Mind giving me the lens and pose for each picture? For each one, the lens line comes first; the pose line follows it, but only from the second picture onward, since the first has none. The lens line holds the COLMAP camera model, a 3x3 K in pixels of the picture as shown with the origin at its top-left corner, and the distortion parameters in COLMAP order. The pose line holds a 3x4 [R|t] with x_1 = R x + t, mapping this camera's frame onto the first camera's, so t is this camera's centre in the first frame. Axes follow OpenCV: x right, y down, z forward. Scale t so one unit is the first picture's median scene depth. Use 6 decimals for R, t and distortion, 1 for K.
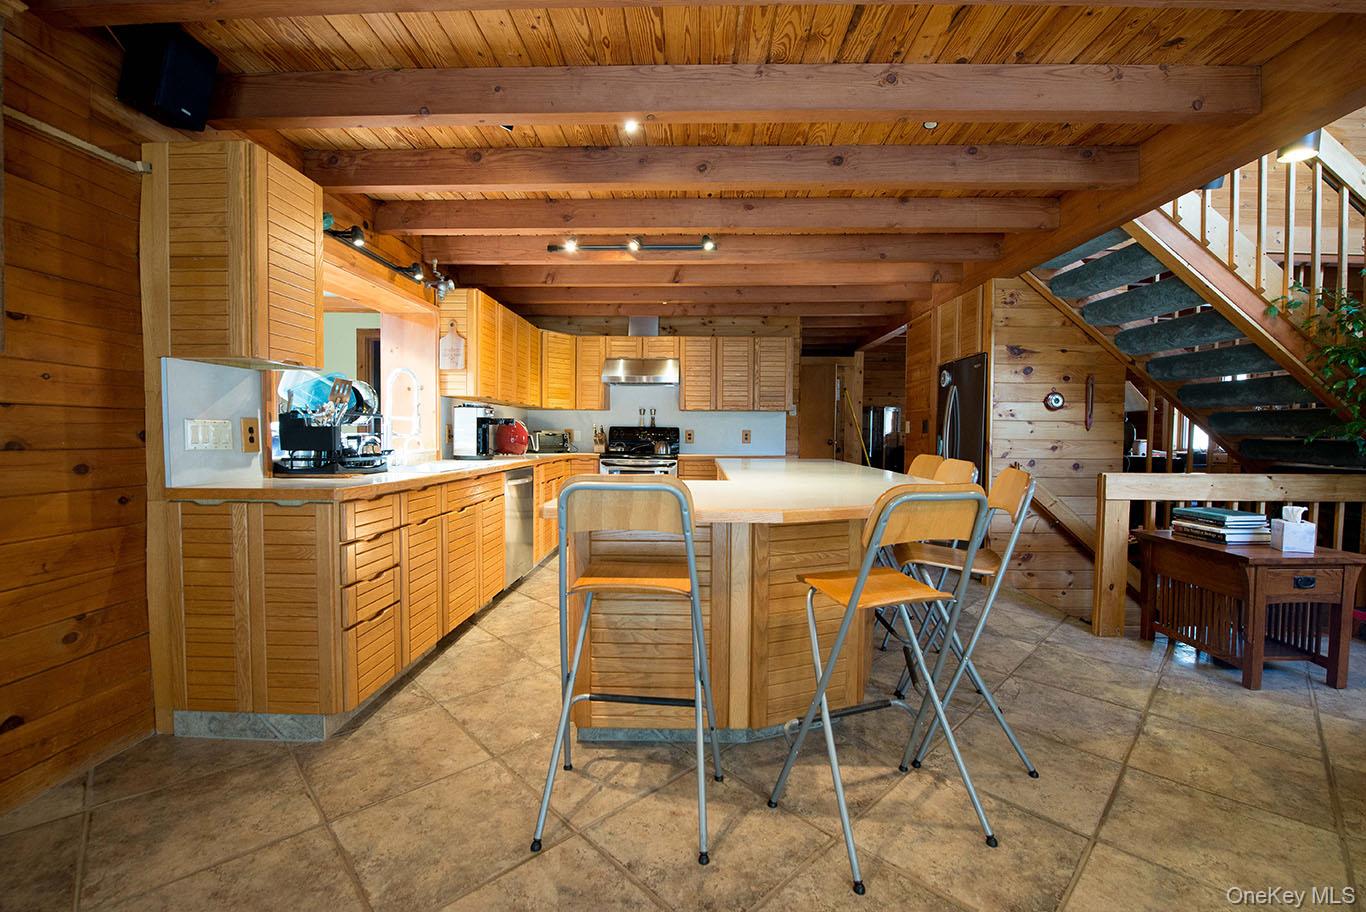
lens RADIAL K [[544.8, 0, 681.4], [0, 544.8, 453.3], [0, 0, 1]] dist [-0.000847, -0.000226]
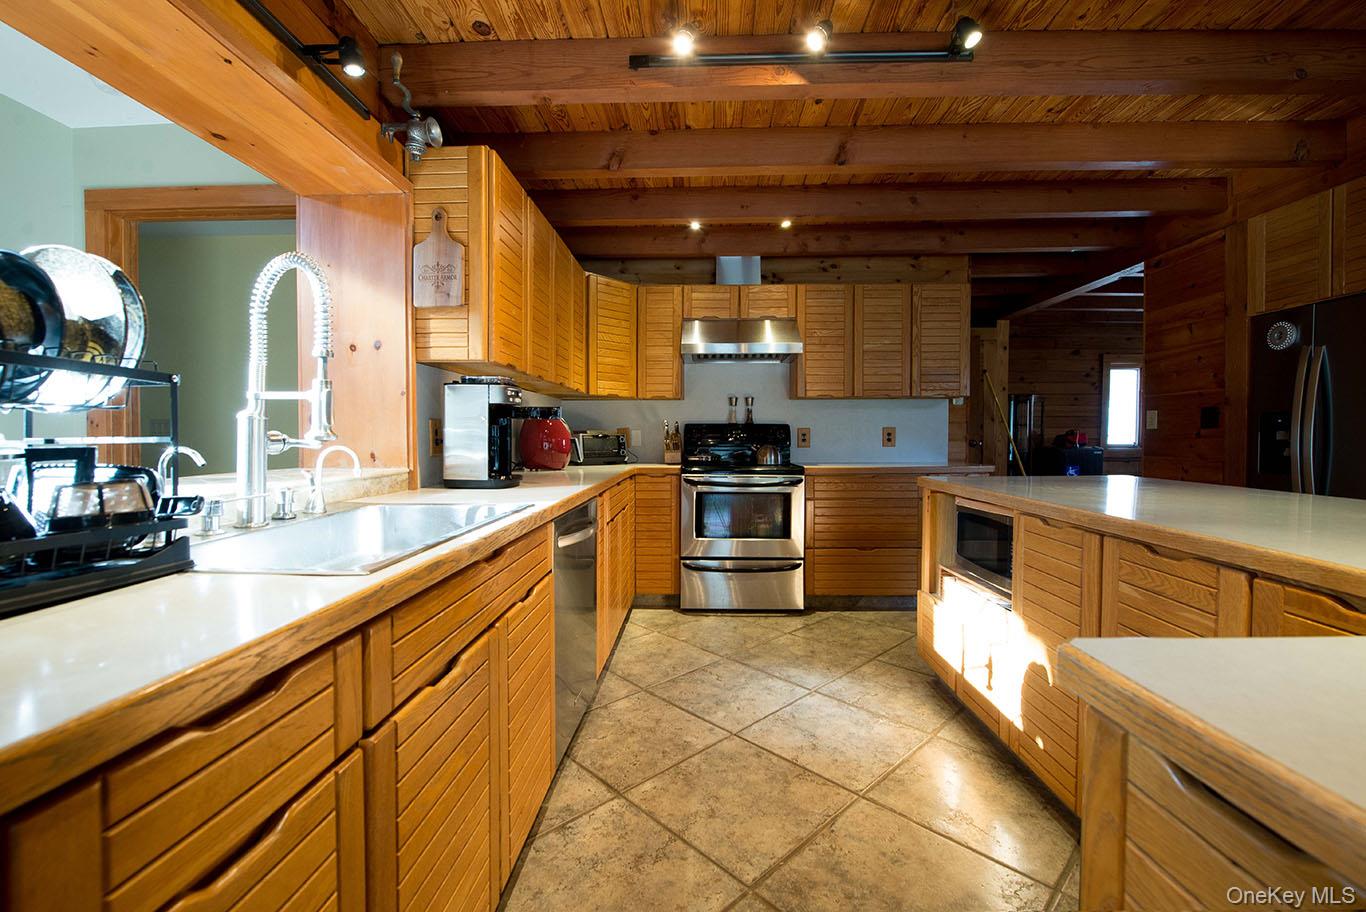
lens RADIAL K [[544.8, 0, 687.8], [0, 544.8, 449.1], [0, 0, 1]] dist [-0.000847, -0.000226]
pose [[0.999969, -0.007891, -0.000425, -0.135551], [0.007887, 0.999938, -0.007856, -0.013011], [0.000487, 0.007852, 0.999969, 0.351508]]
